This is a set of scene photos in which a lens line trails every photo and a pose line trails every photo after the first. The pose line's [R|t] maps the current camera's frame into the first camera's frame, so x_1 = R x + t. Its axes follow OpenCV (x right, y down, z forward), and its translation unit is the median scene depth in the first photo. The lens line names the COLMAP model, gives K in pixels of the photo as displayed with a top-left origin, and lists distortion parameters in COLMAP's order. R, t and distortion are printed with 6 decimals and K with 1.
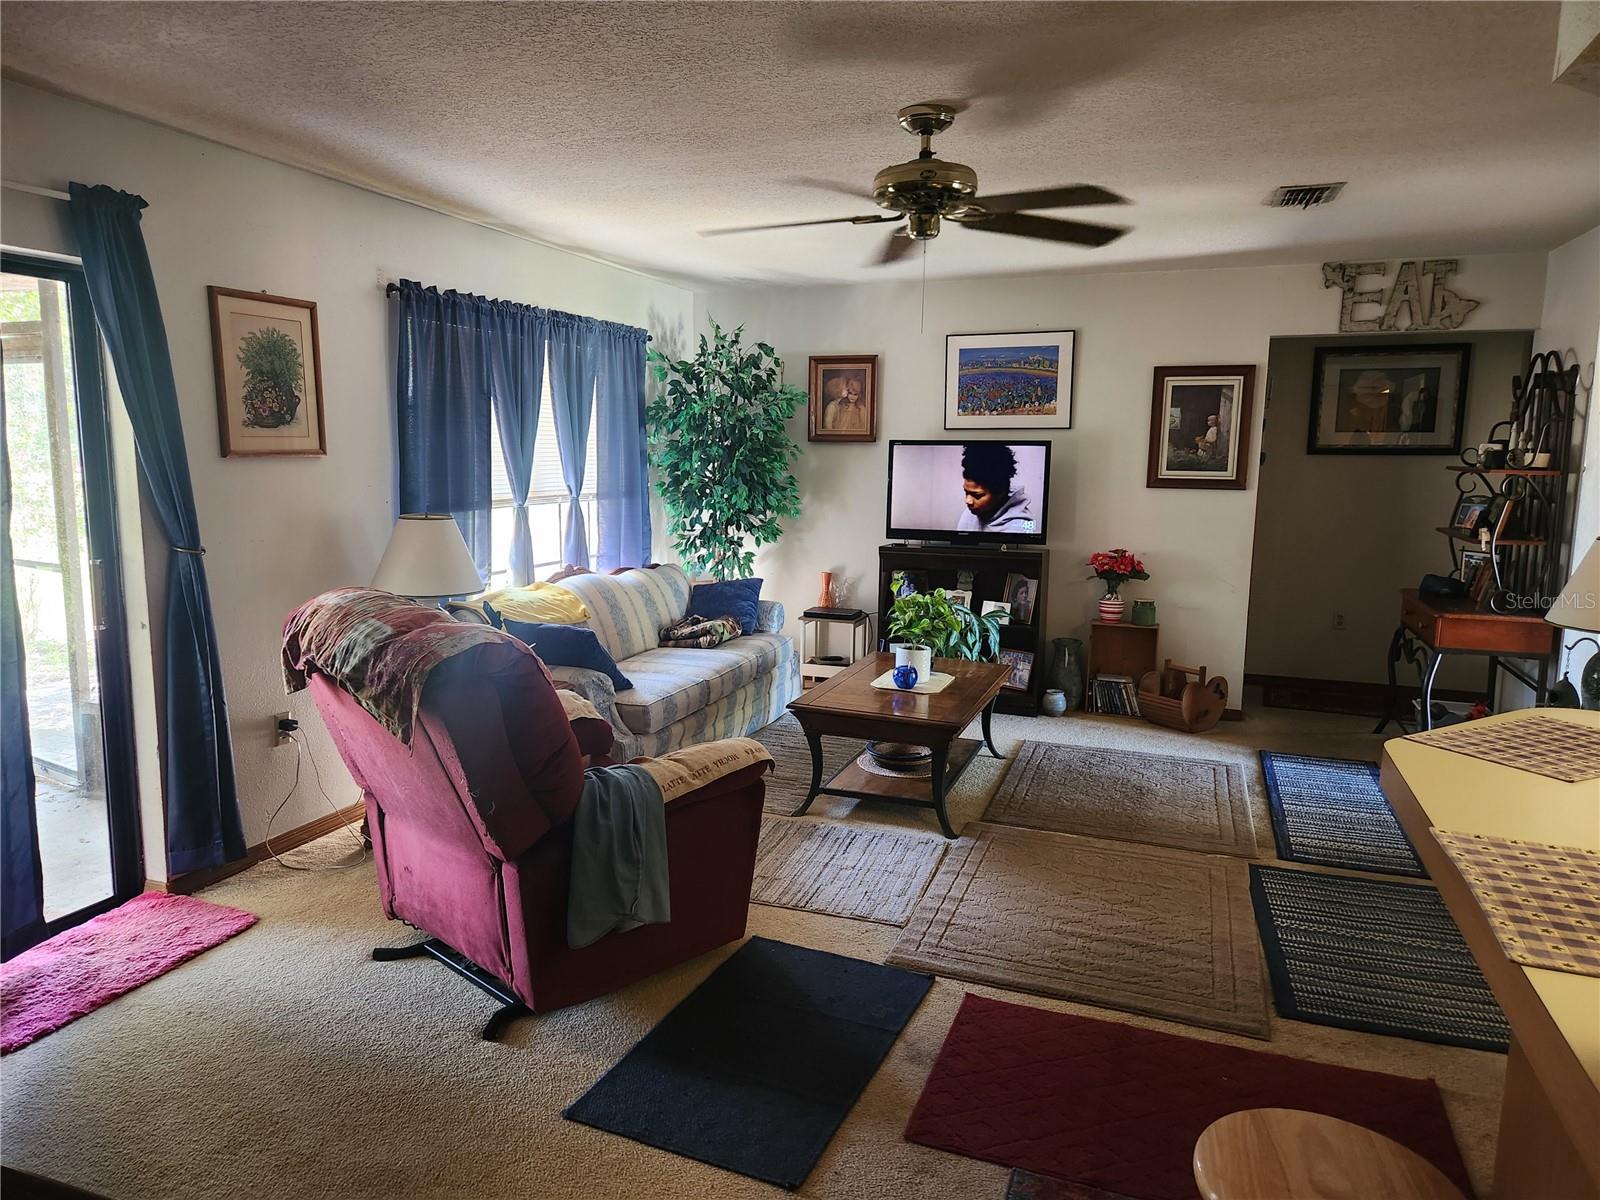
lens RADIAL K [[1063.3, 0, 796.7], [0, 1063.3, 593.0], [0, 0, 1]] dist [0.036772, 0.001552]
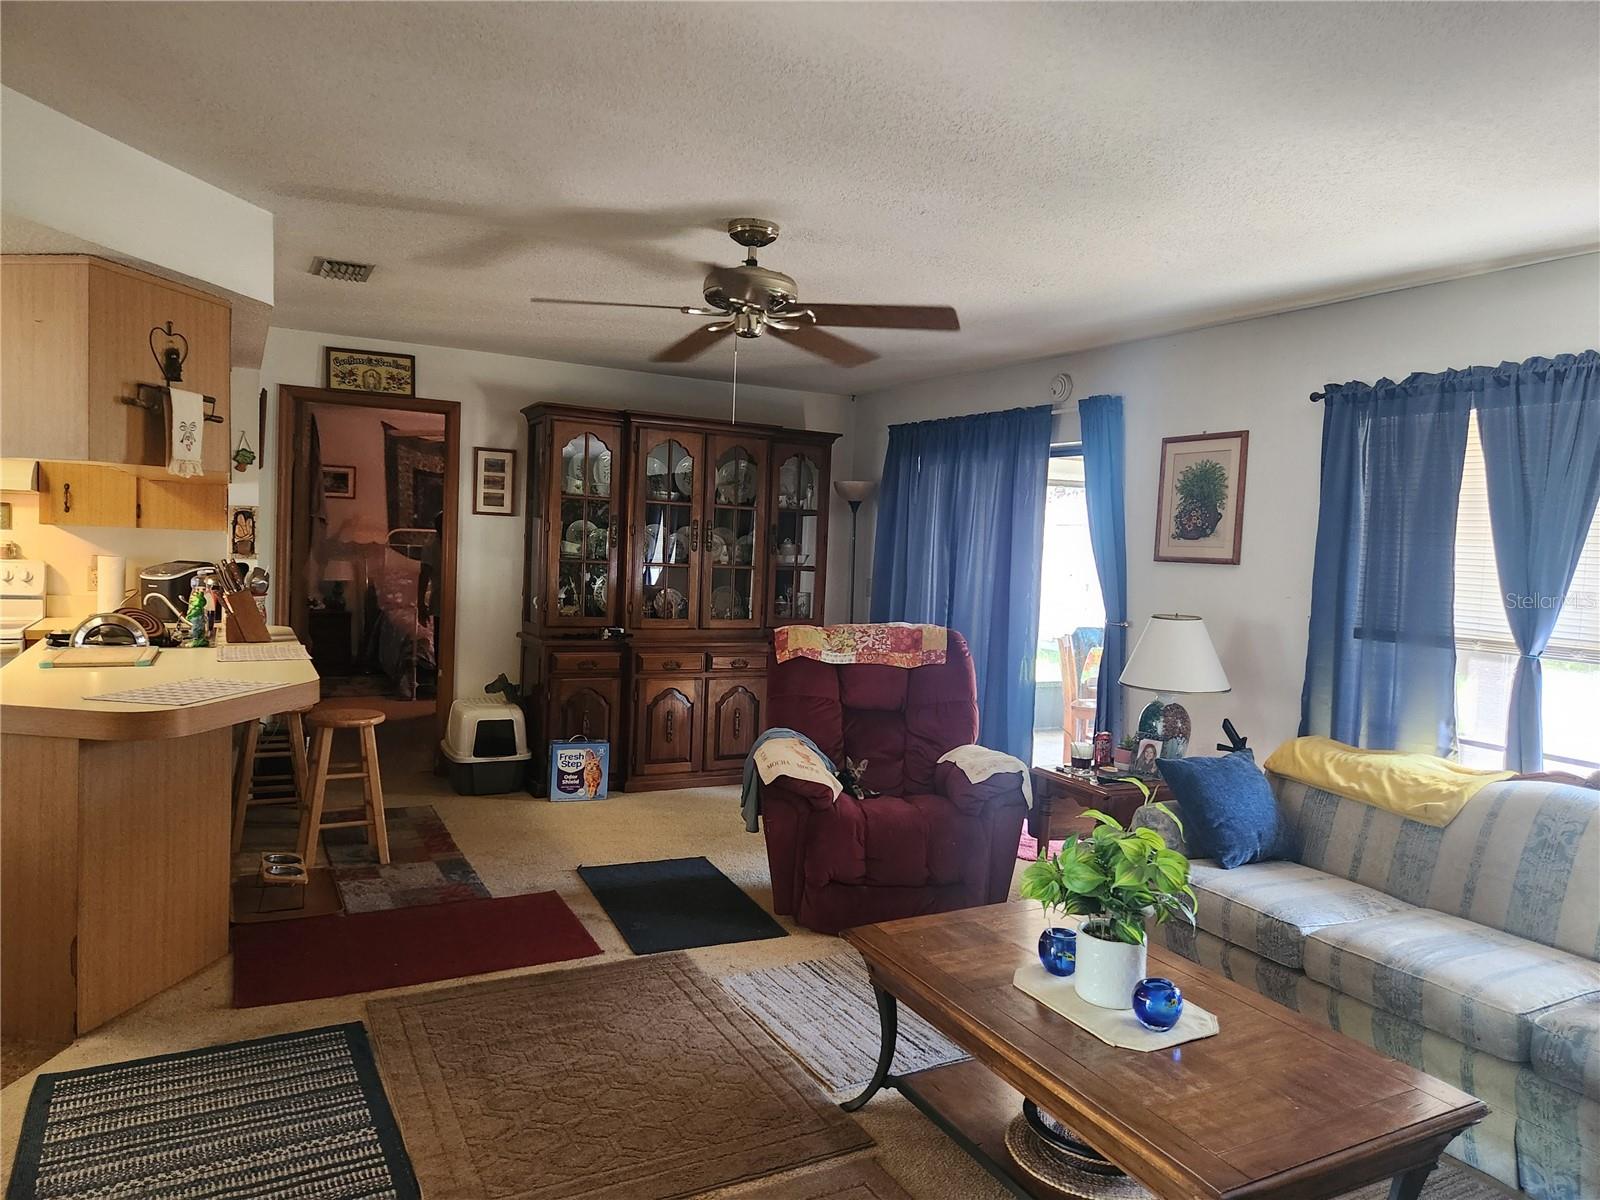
lens RADIAL K [[1063.3, 0, 802.5], [0, 1063.3, 598.9], [0, 0, 1]] dist [0.036772, 0.001552]
pose [[-0.660332, 0.004471, -0.750961, 0.729723], [-0.156456, 0.977221, 0.143392, -0.190894], [0.734496, 0.212178, -0.644590, 1.461289]]
